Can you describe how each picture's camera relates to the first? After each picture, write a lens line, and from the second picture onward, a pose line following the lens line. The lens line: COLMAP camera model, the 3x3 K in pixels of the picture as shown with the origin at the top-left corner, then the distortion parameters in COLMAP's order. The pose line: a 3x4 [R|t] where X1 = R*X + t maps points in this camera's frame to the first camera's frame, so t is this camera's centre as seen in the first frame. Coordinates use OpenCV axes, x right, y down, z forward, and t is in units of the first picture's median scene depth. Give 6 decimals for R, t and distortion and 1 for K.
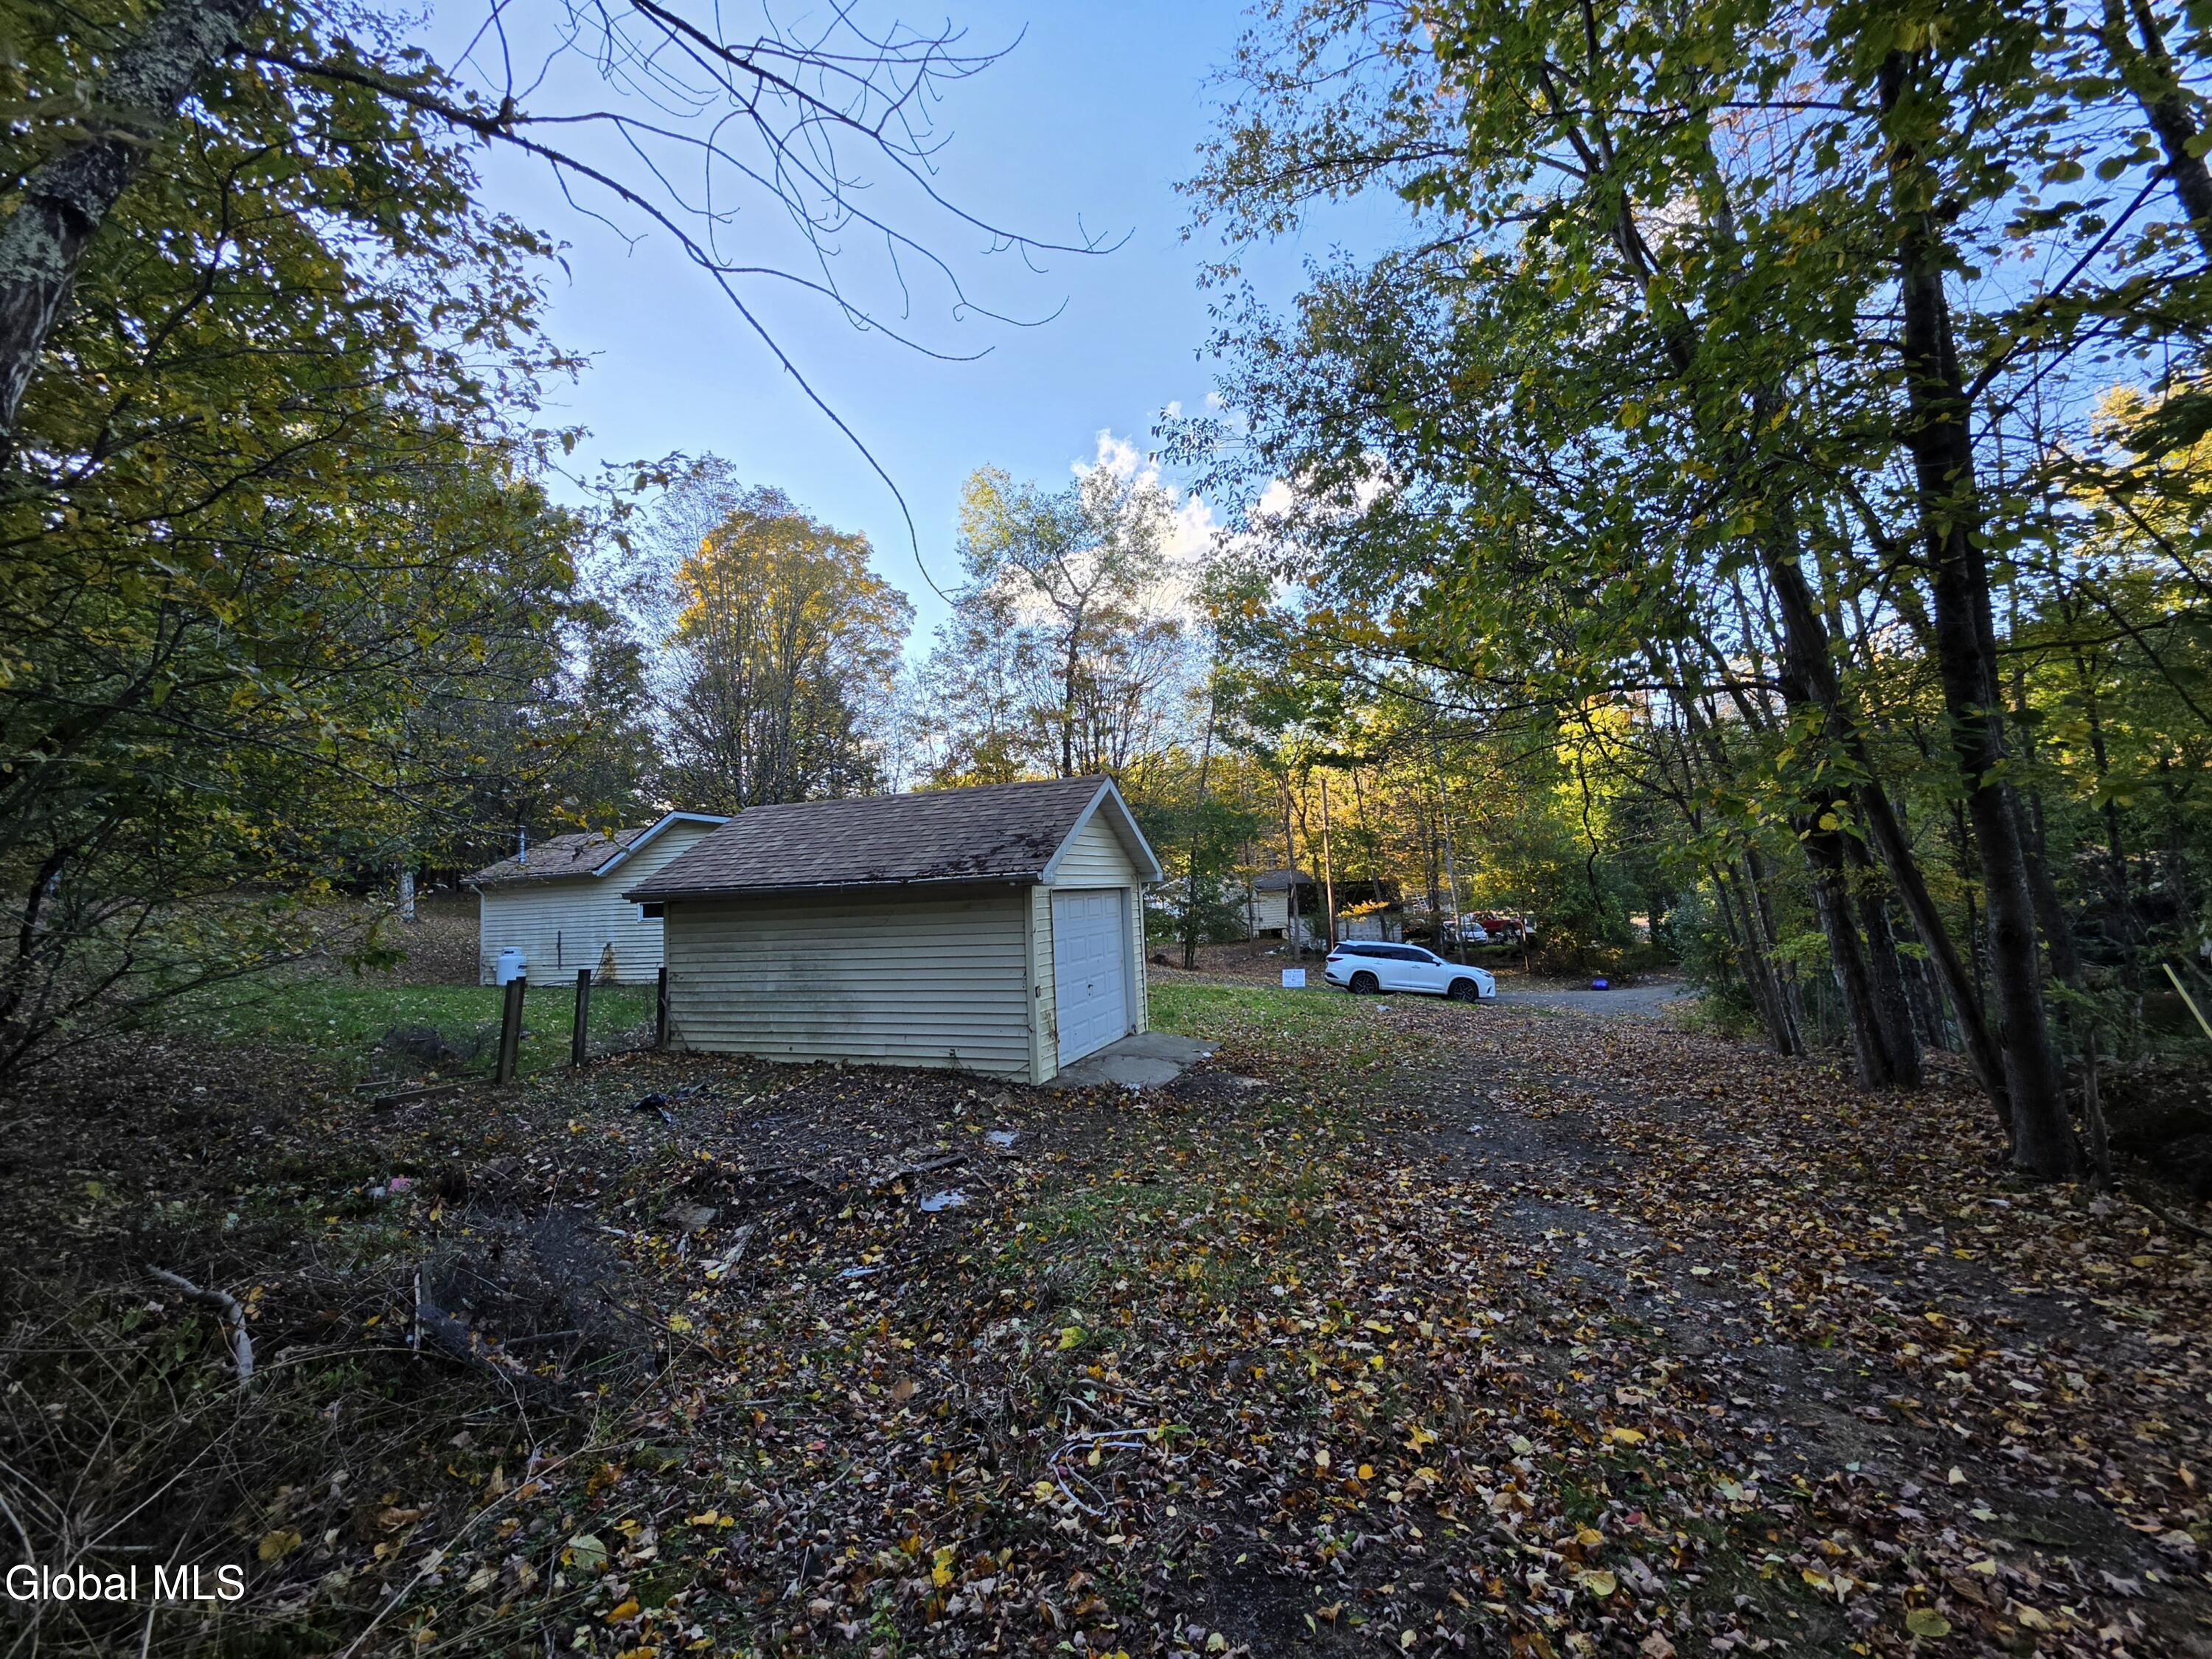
lens RADIAL K [[884.4, 0, 1106.0], [0, 884.4, 829.5], [0, 0, 1]] dist [-0.000321, -0.000012]
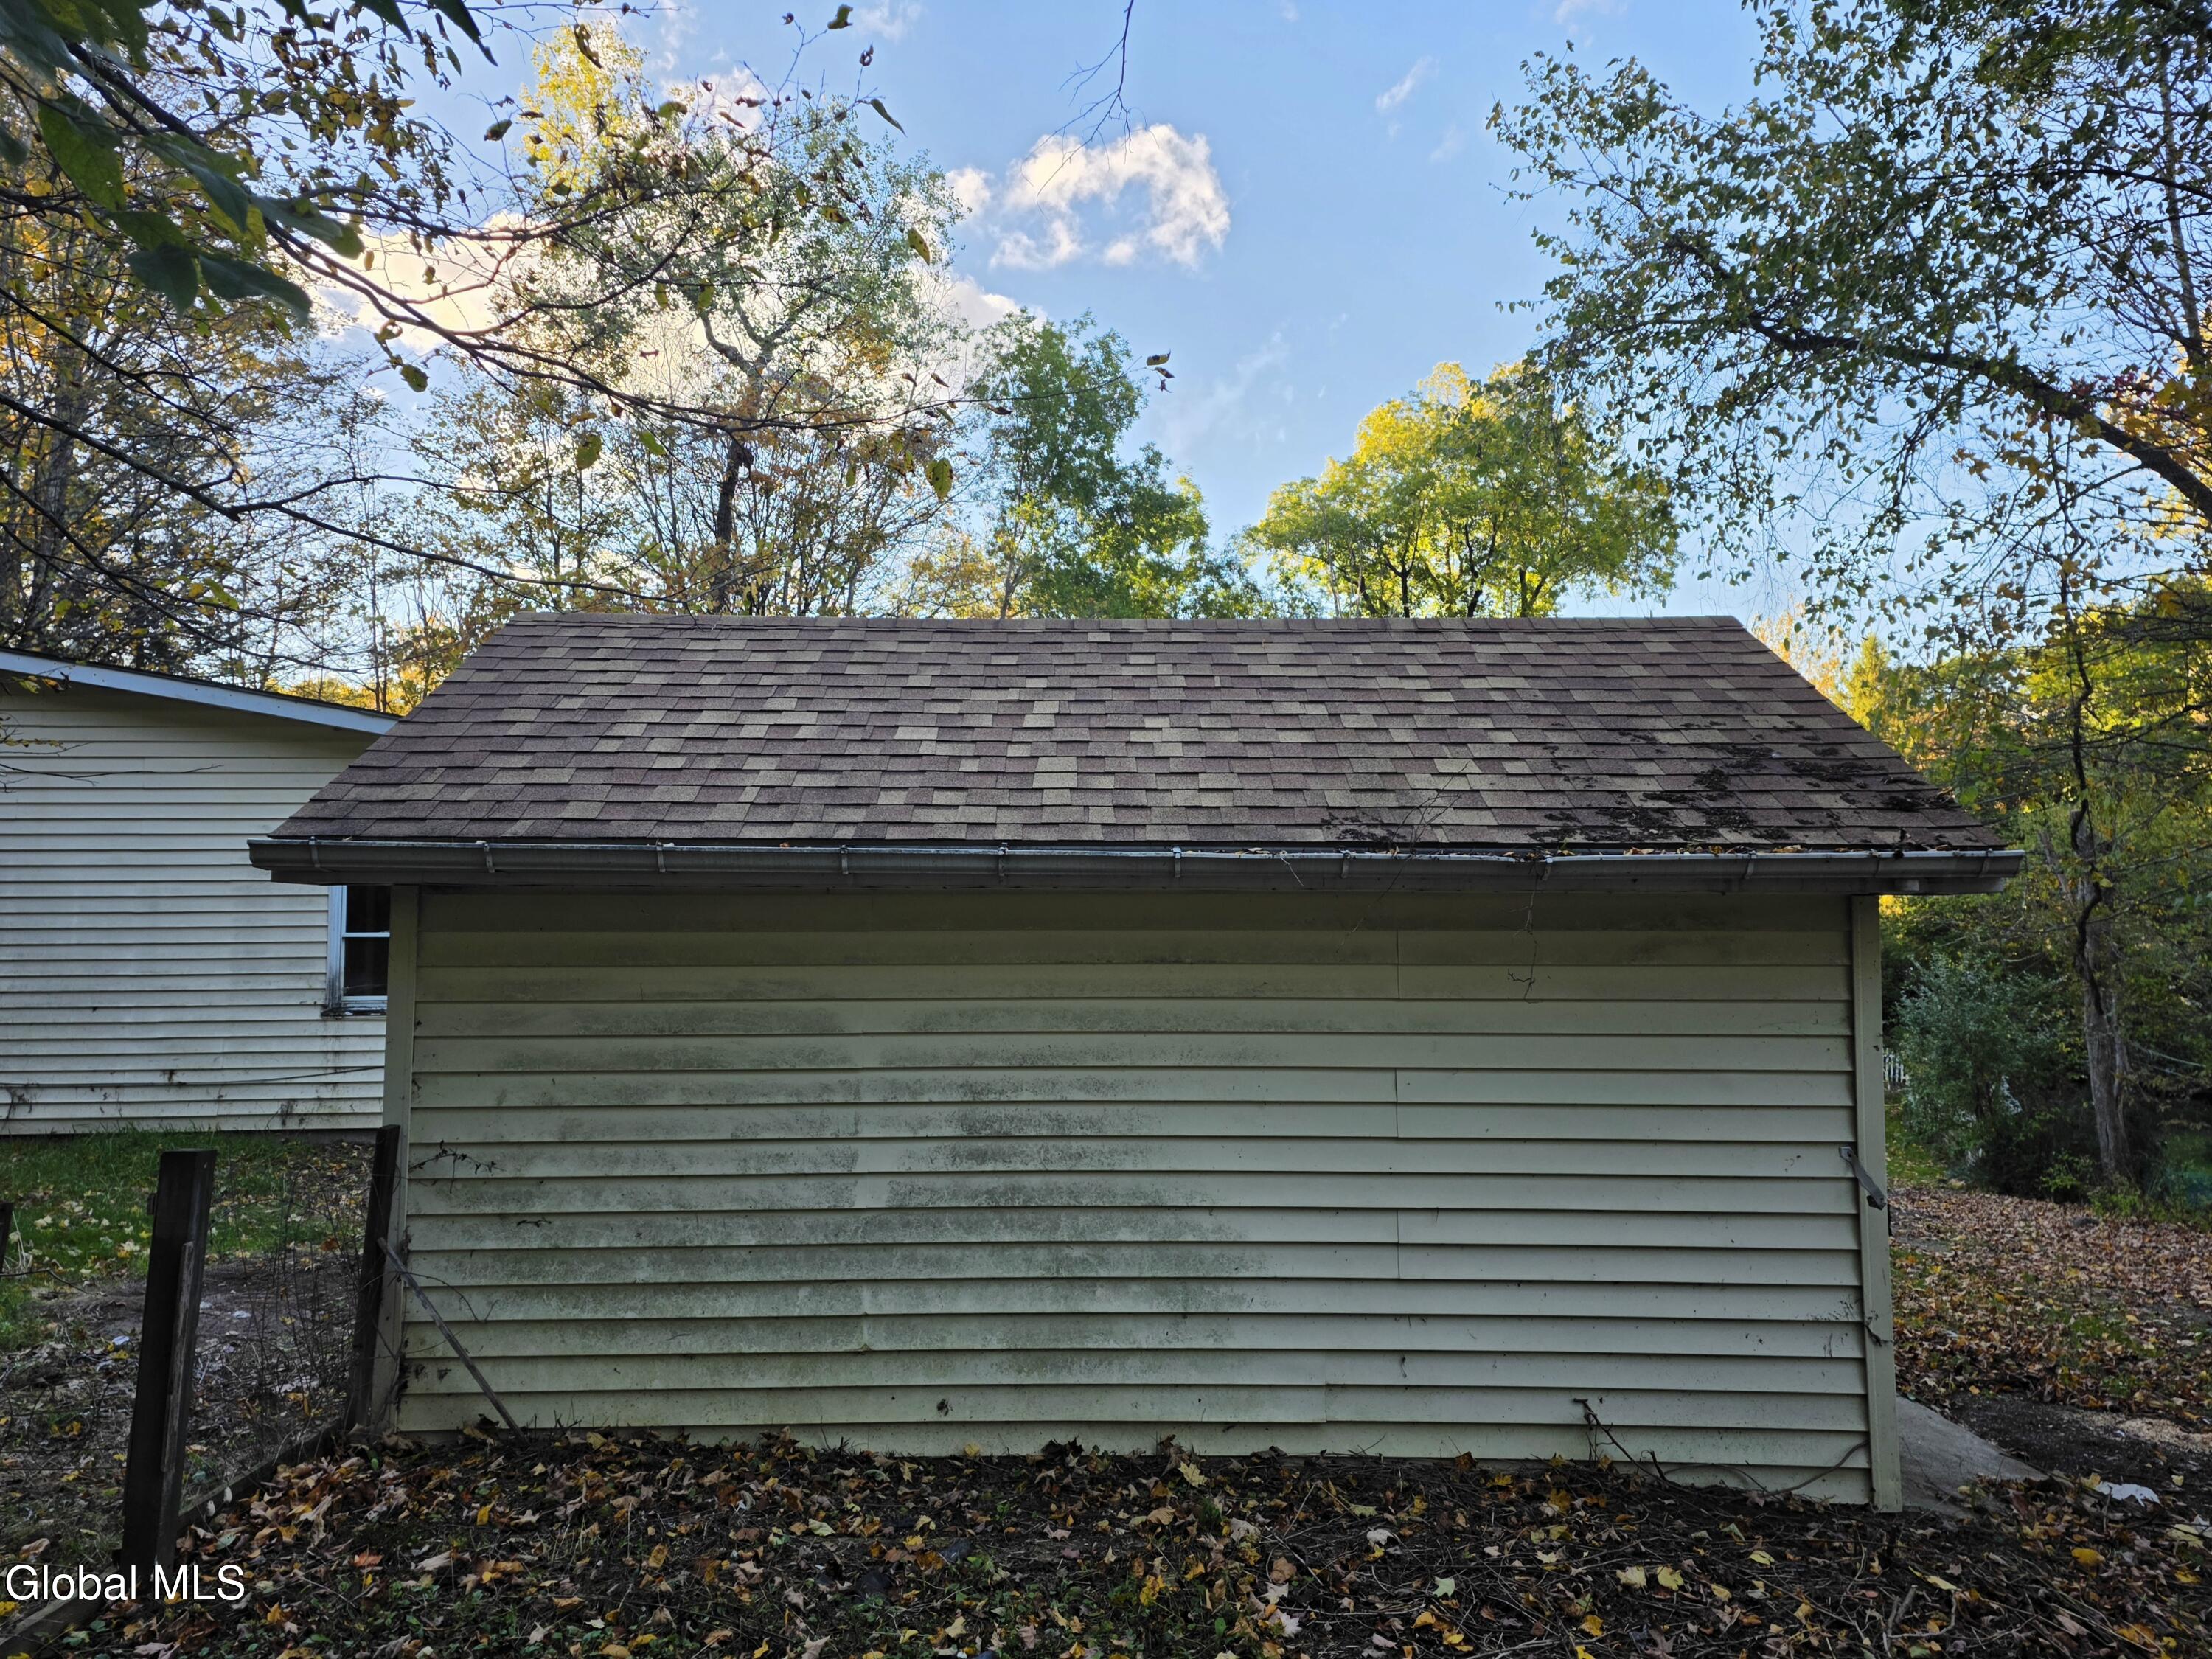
lens RADIAL K [[1534.3, 0, 1106.1], [0, 1534.3, 839.0], [0, 0, 1]] dist [0.004707, 0.006275]
pose [[0.935188, 0.072119, 0.346730, -0.495574], [-0.068942, 0.997389, -0.021506, 0.067334], [-0.347376, -0.003793, 0.937718, 0.503996]]
